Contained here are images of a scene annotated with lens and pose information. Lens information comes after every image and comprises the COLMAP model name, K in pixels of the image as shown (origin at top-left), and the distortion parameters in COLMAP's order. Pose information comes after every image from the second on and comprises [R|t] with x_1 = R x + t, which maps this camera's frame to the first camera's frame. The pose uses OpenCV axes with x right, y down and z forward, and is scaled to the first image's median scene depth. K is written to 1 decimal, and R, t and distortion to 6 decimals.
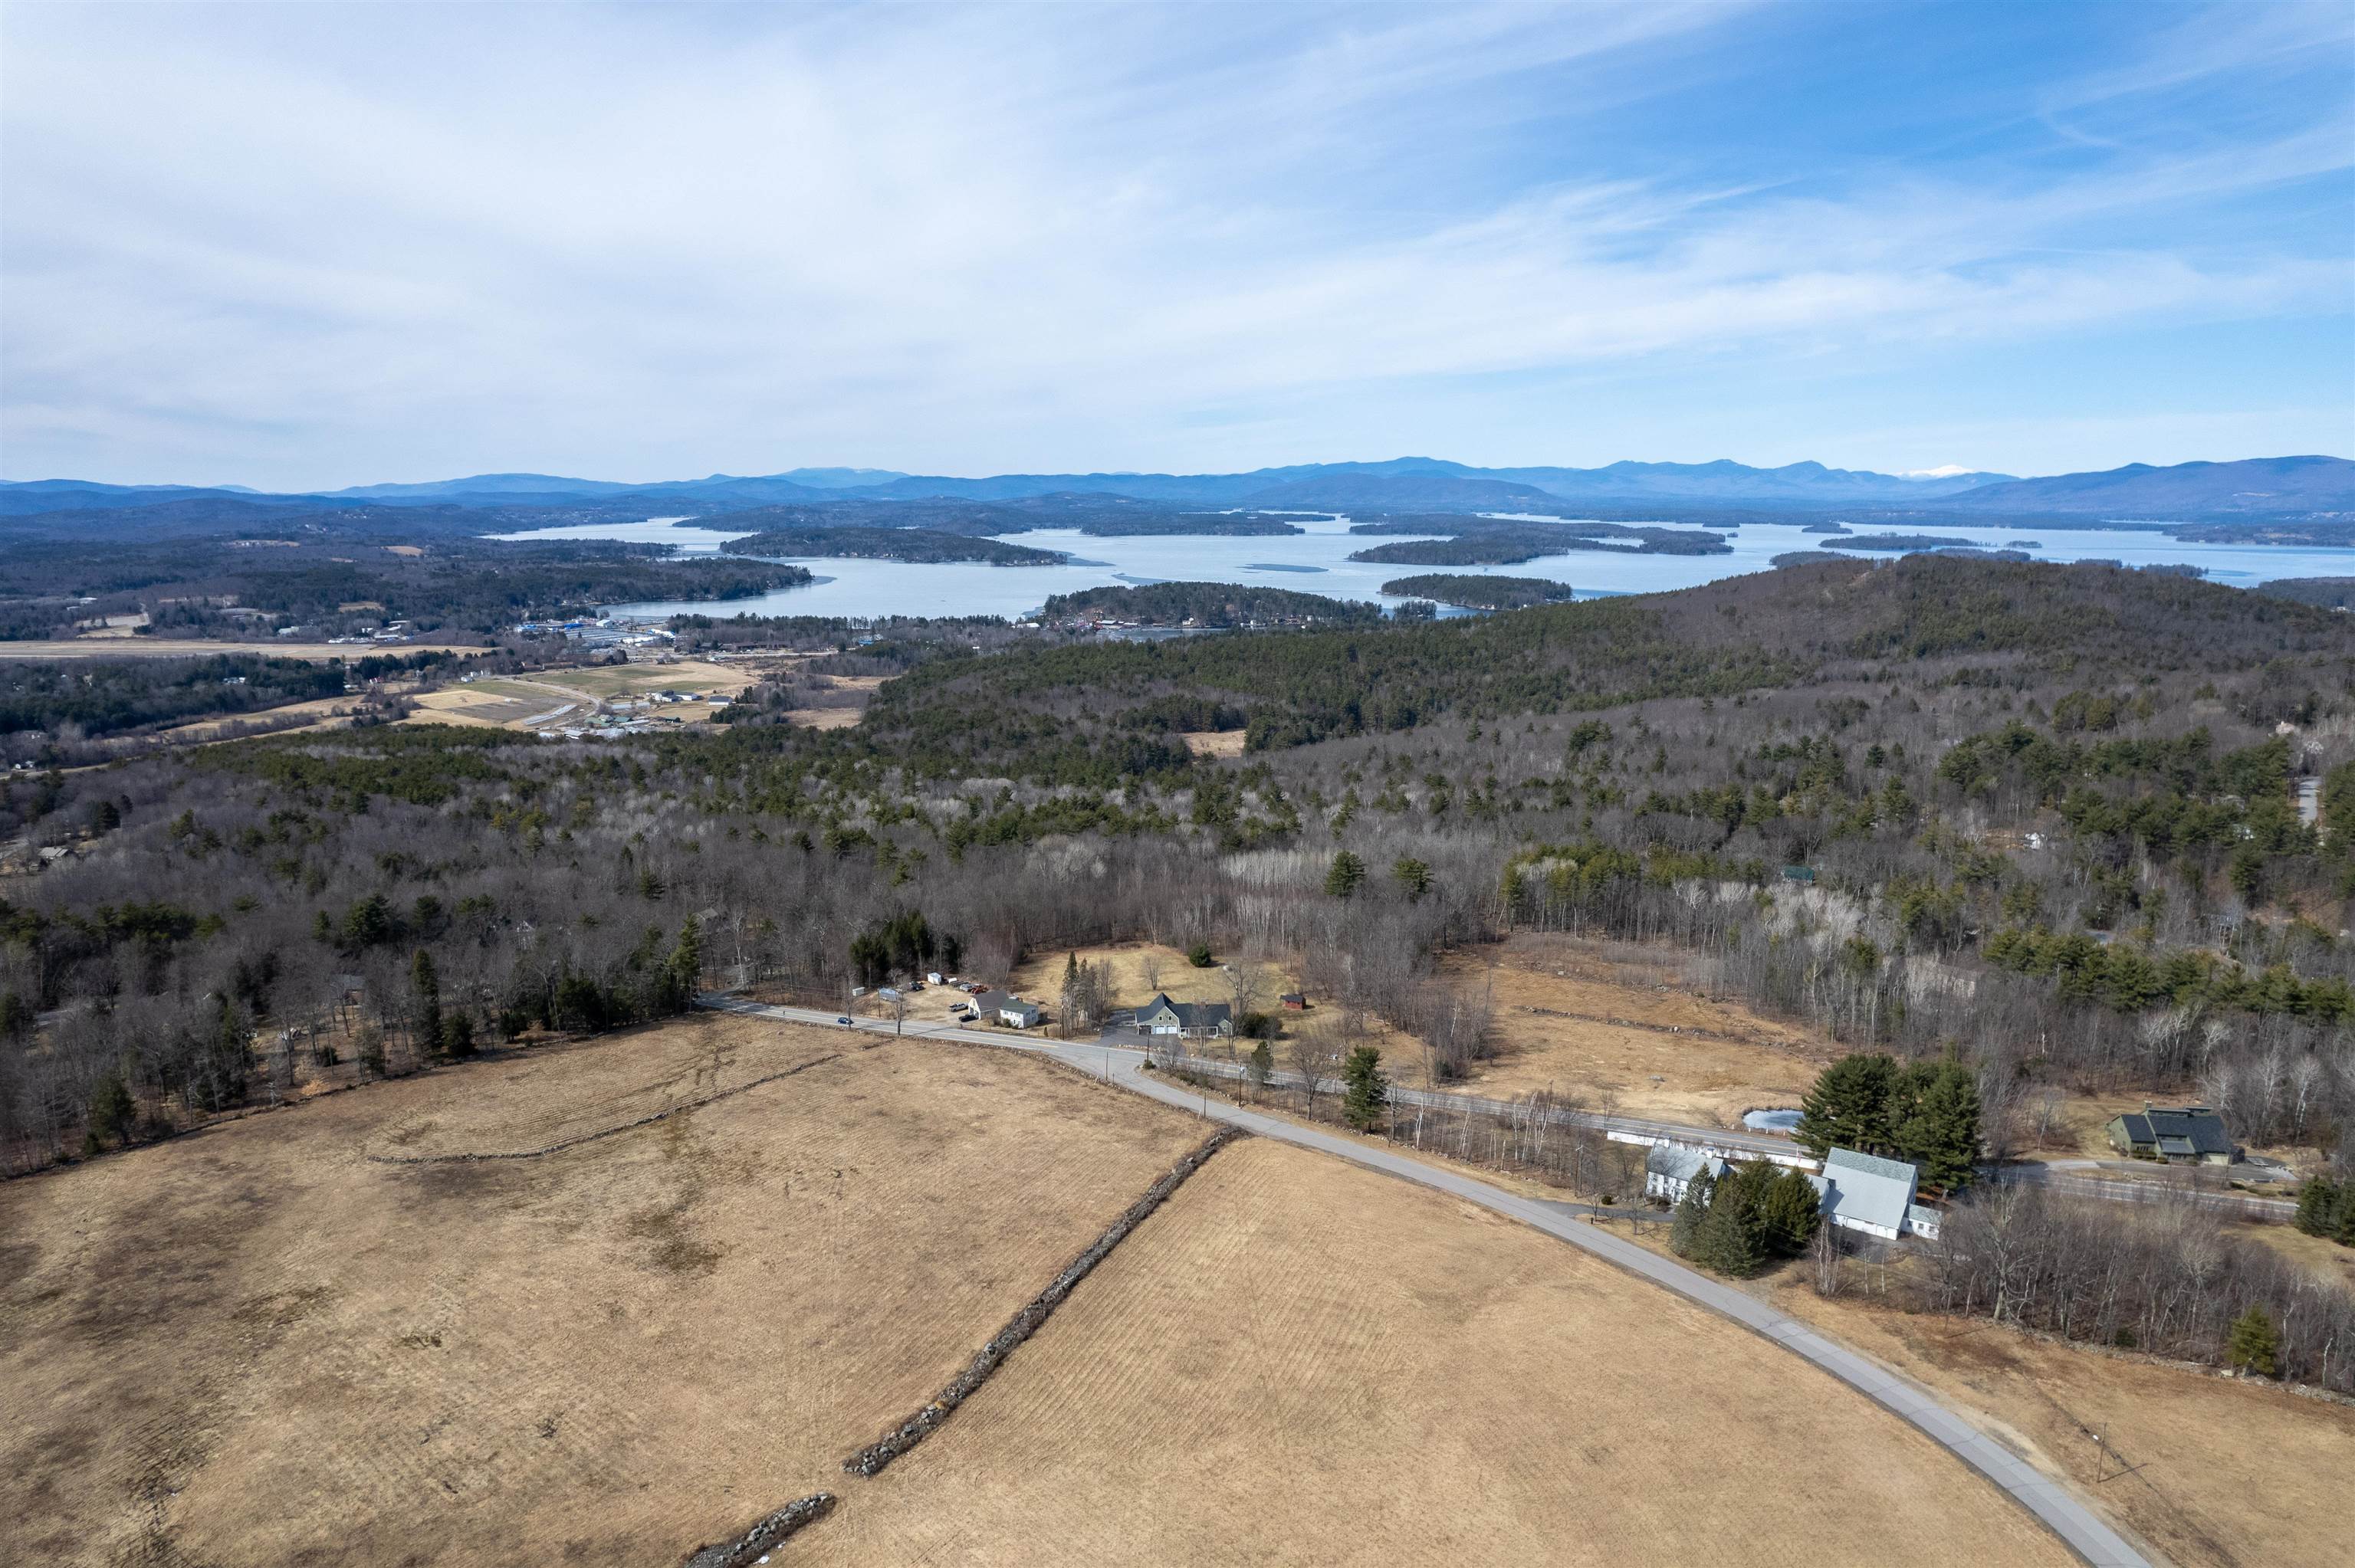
lens RADIAL K [[1508.6, 0, 1174.2], [0, 1508.6, 818.1], [0, 0, 1]] dist [-0.075044, 0.067788]
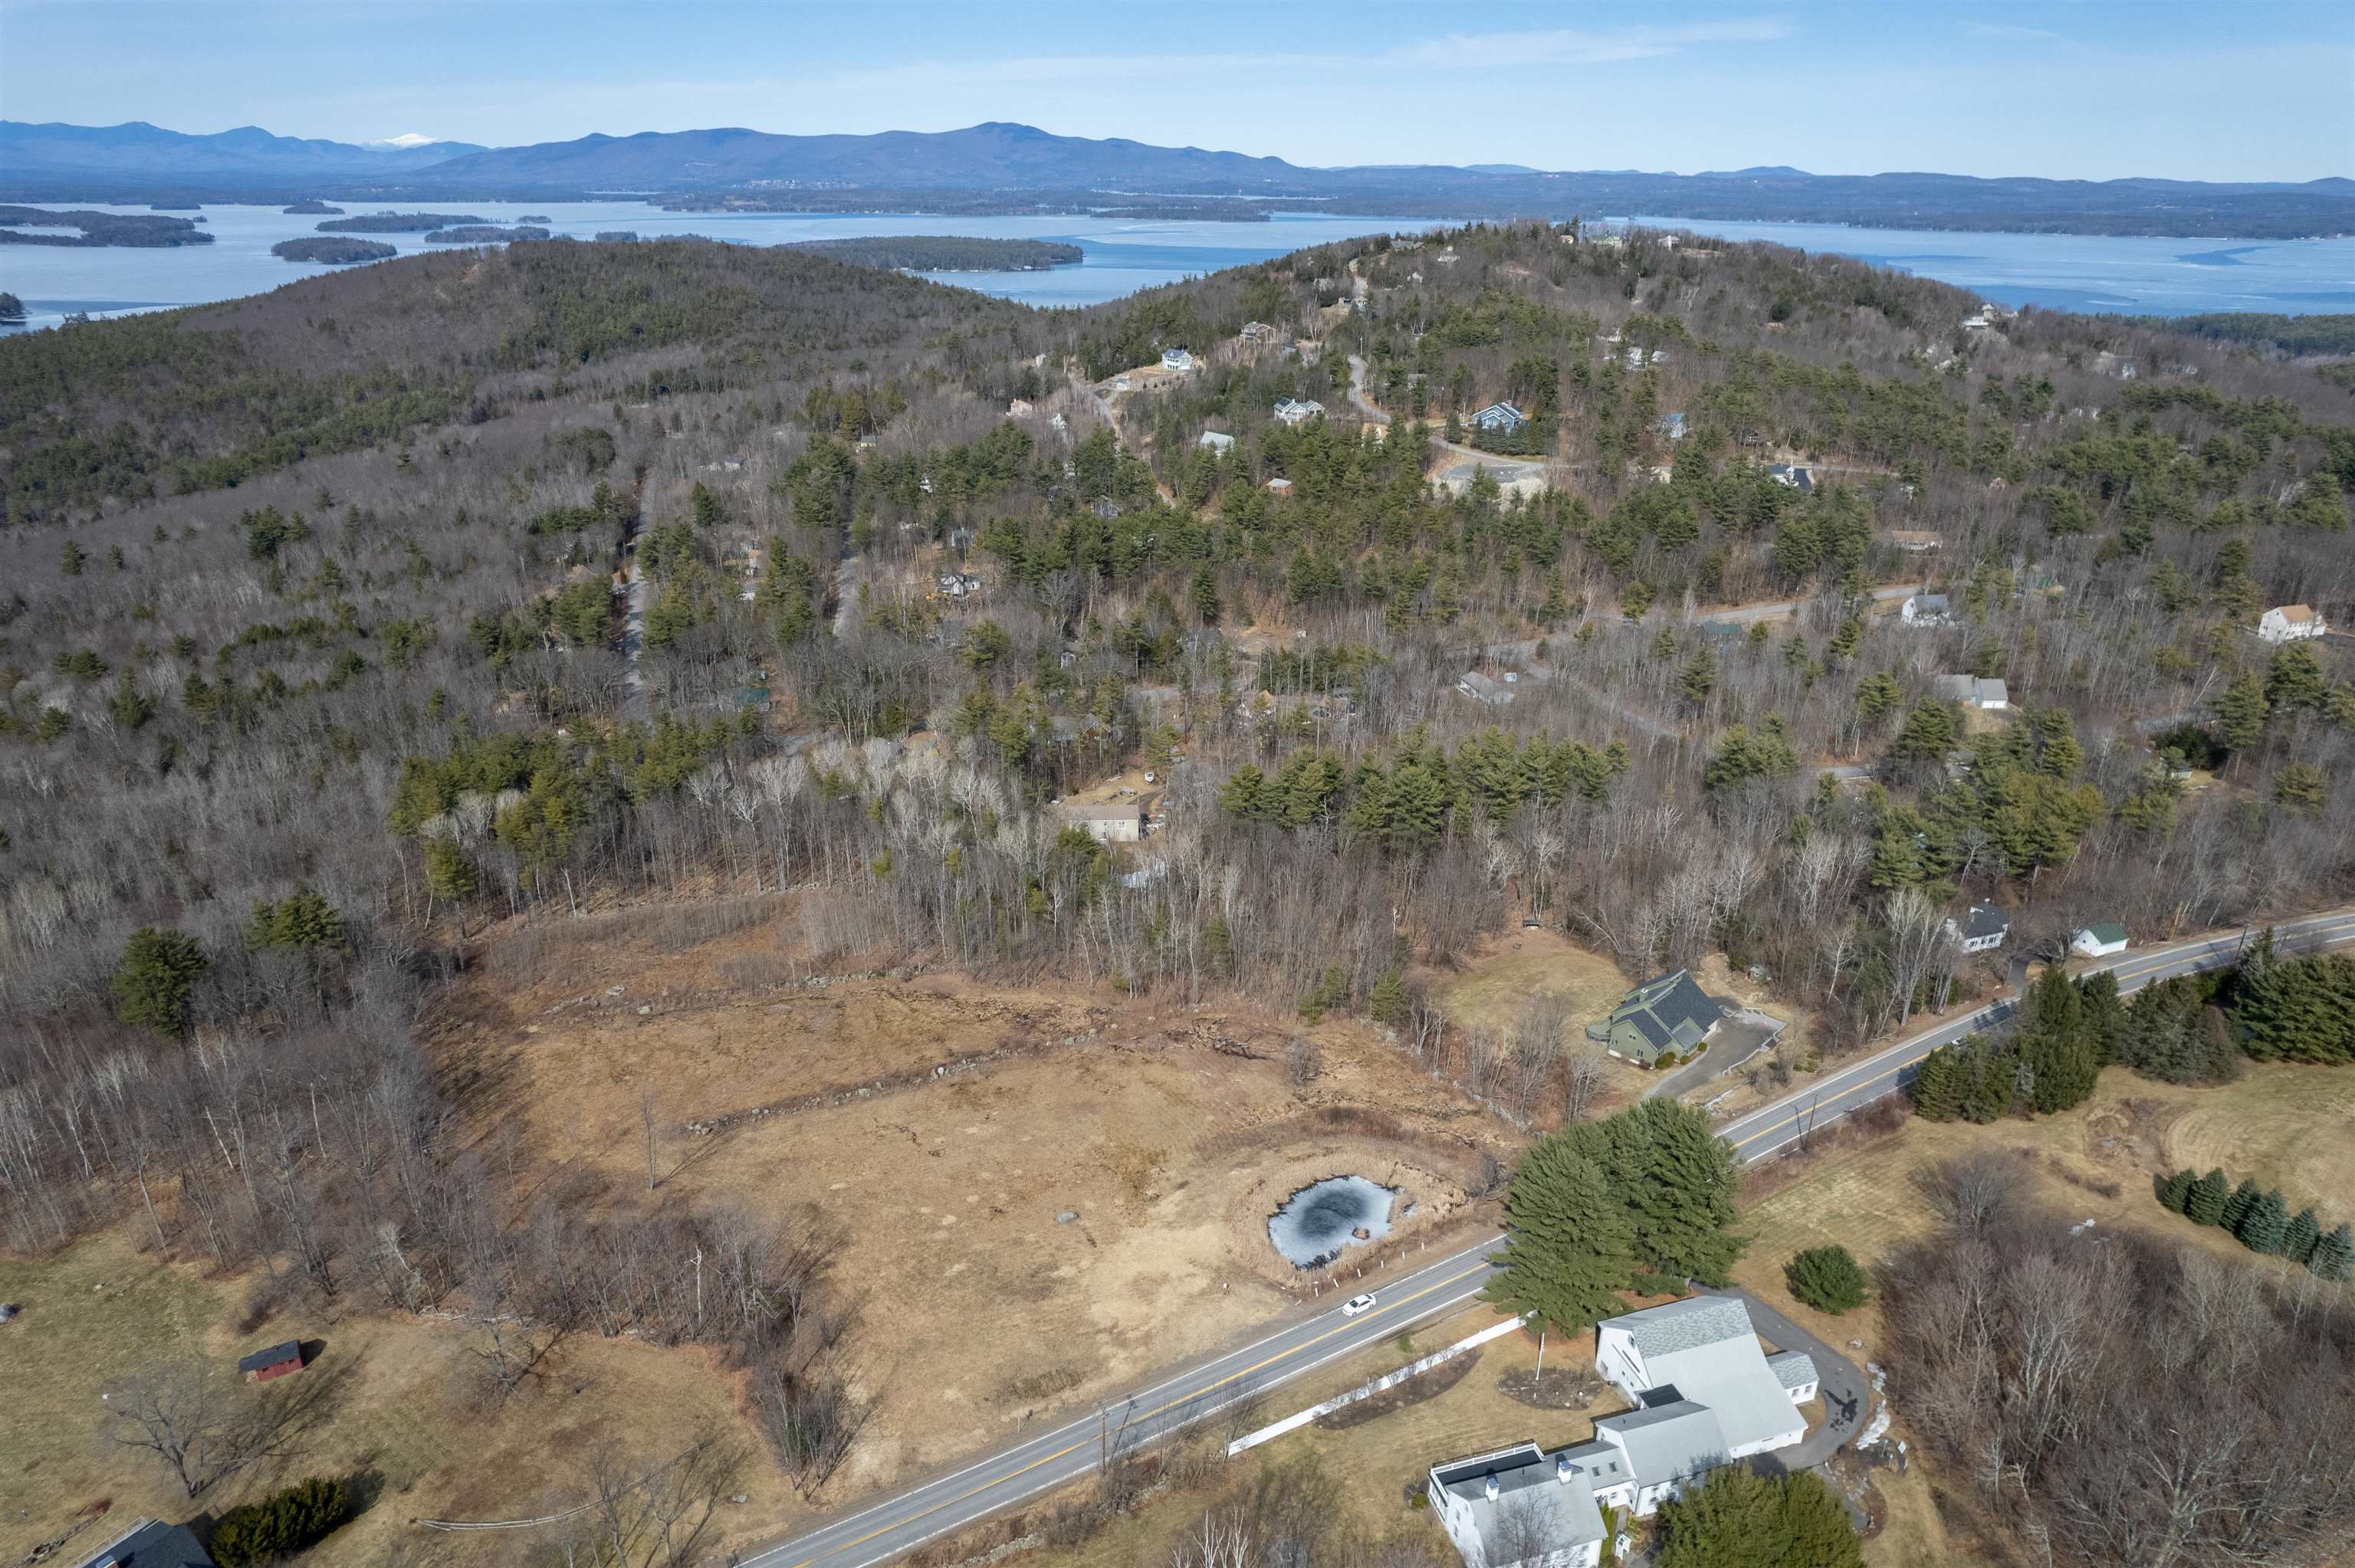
lens RADIAL K [[1508.6, 0, 1174.5], [0, 1508.6, 794.4], [0, 0, 1]] dist [-0.075044, 0.067788]
pose [[0.609400, -0.306664, 0.731156, -0.009191], [0.165497, 0.951058, 0.260958, -0.034753], [-0.775398, -0.038024, 0.630327, 0.155515]]
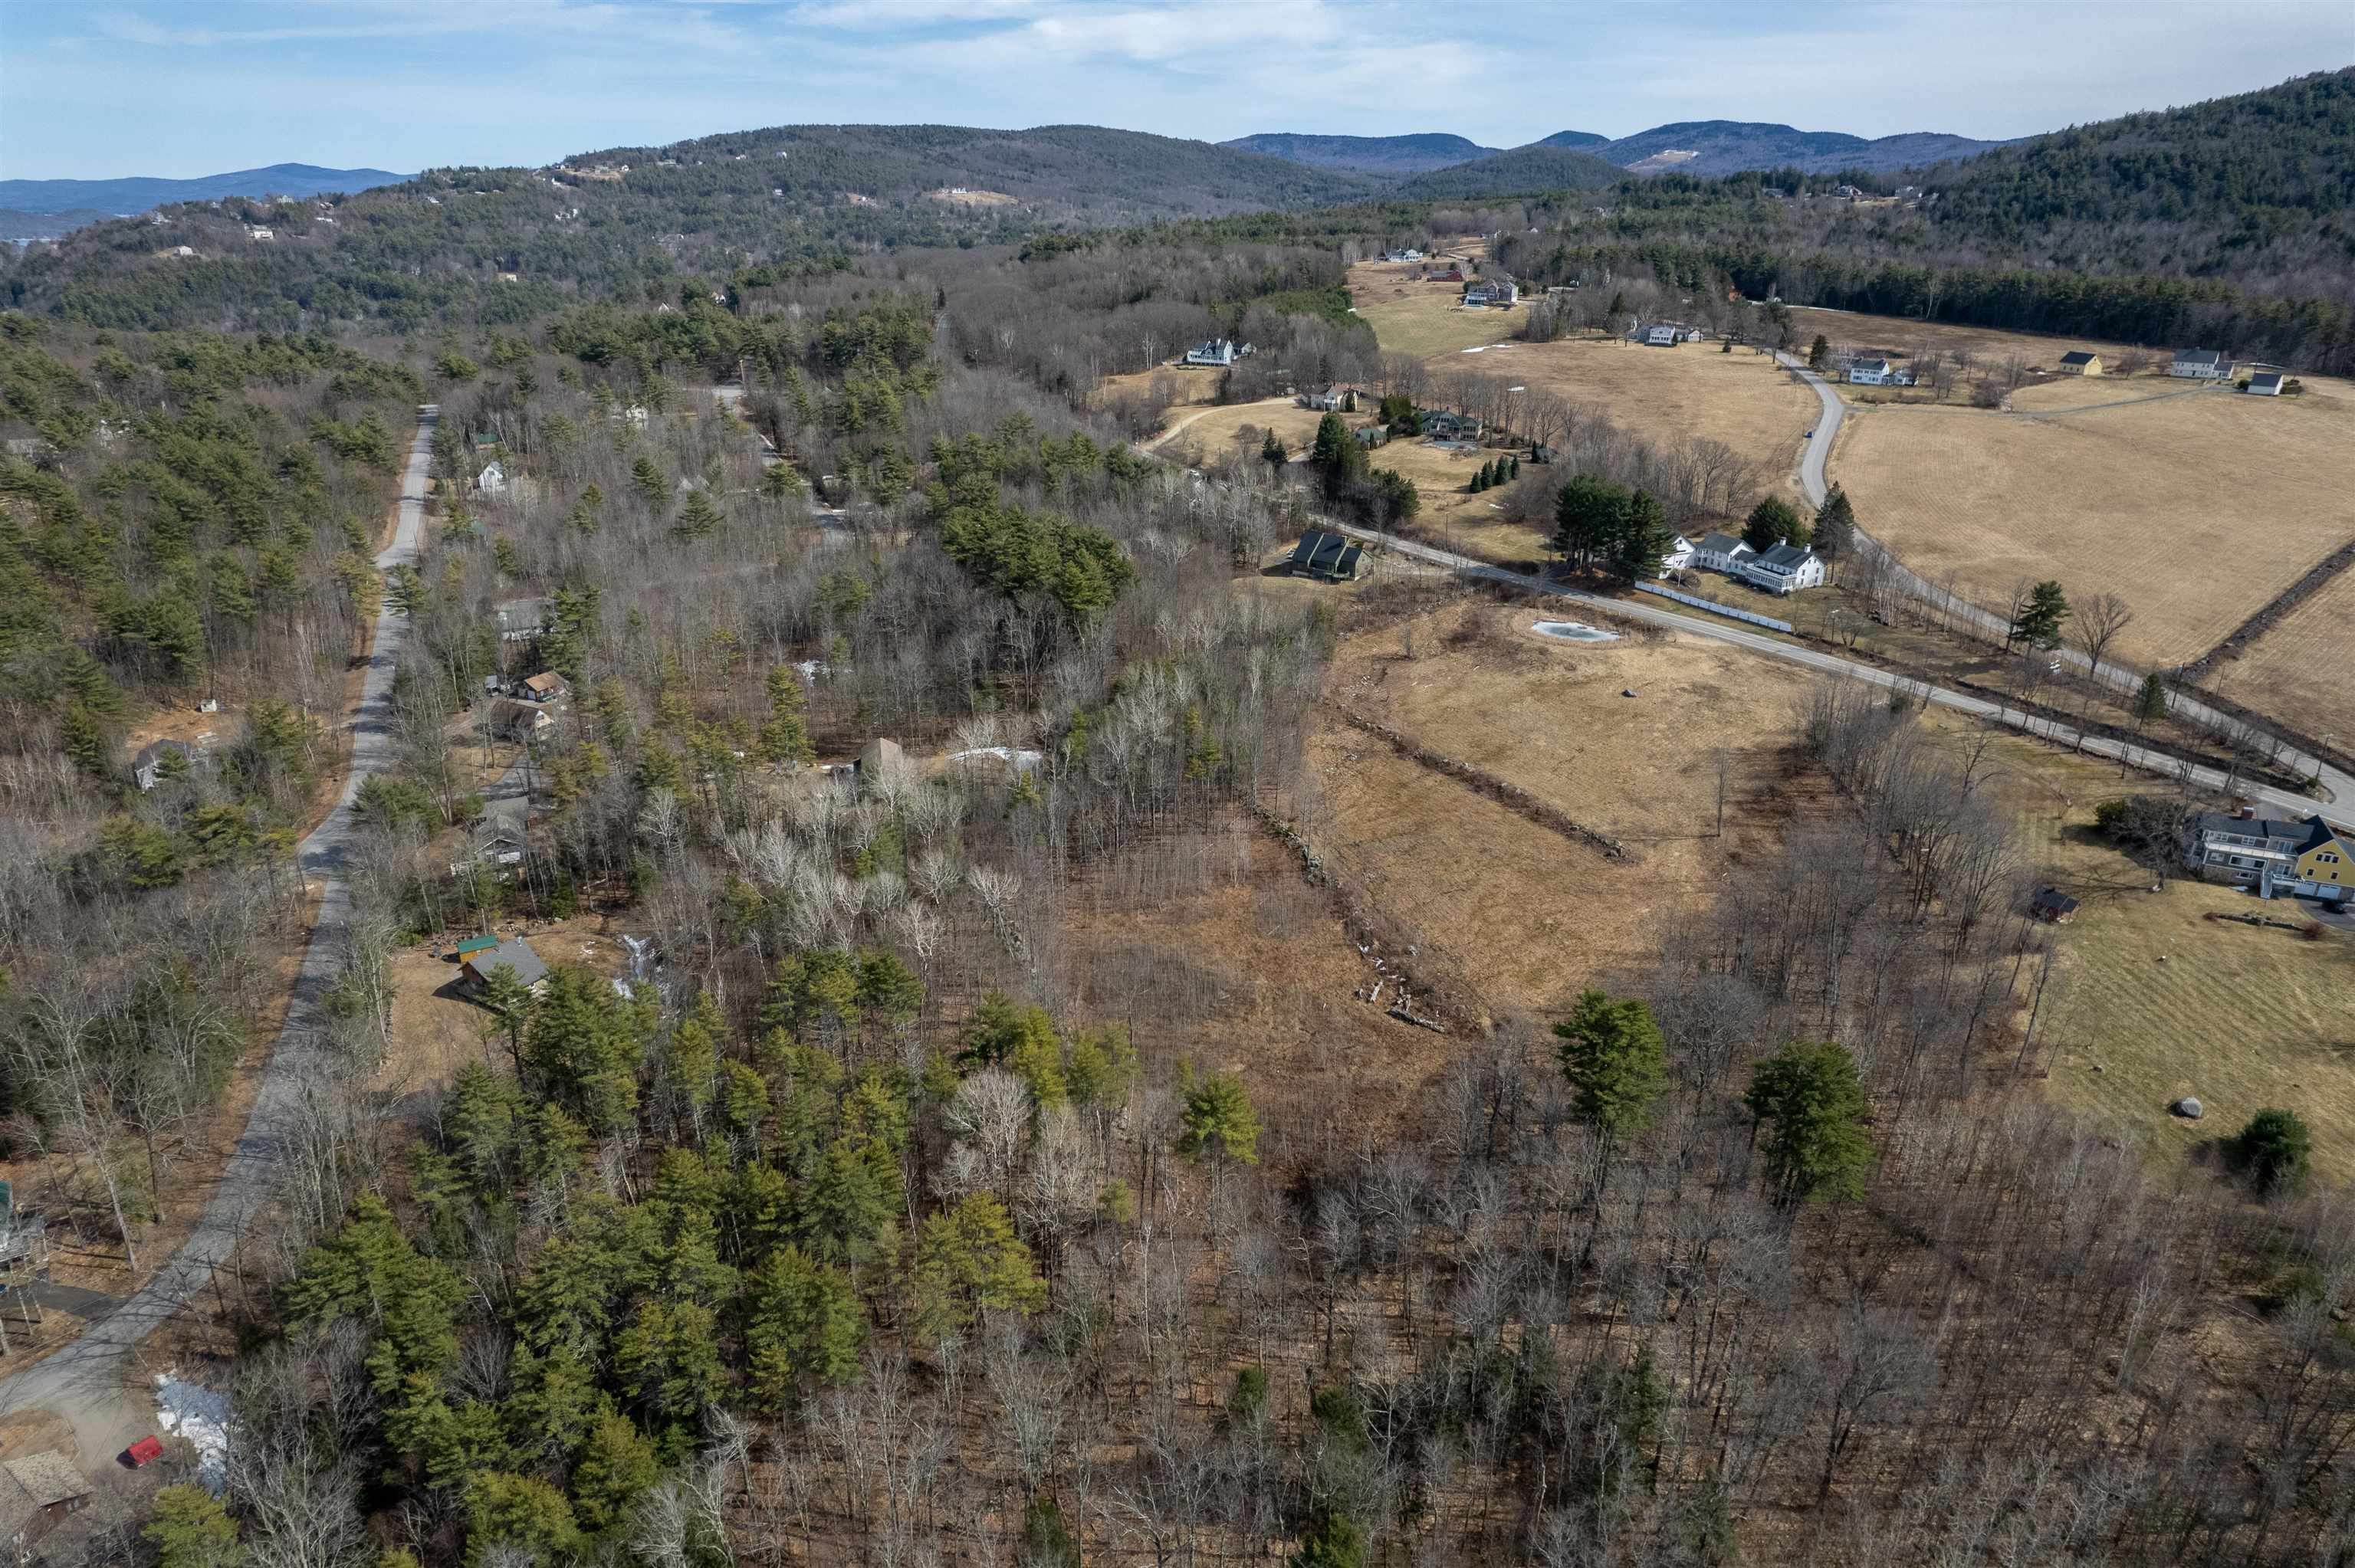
lens RADIAL K [[1508.6, 0, 1155.5], [0, 1508.6, 774.3], [0, 0, 1]] dist [-0.075044, 0.067788]
pose [[-0.868314, -0.188842, 0.458660, 0.038706], [0.103314, 0.835554, 0.539606, -0.077038], [-0.485136, 0.515934, -0.706014, 0.465937]]
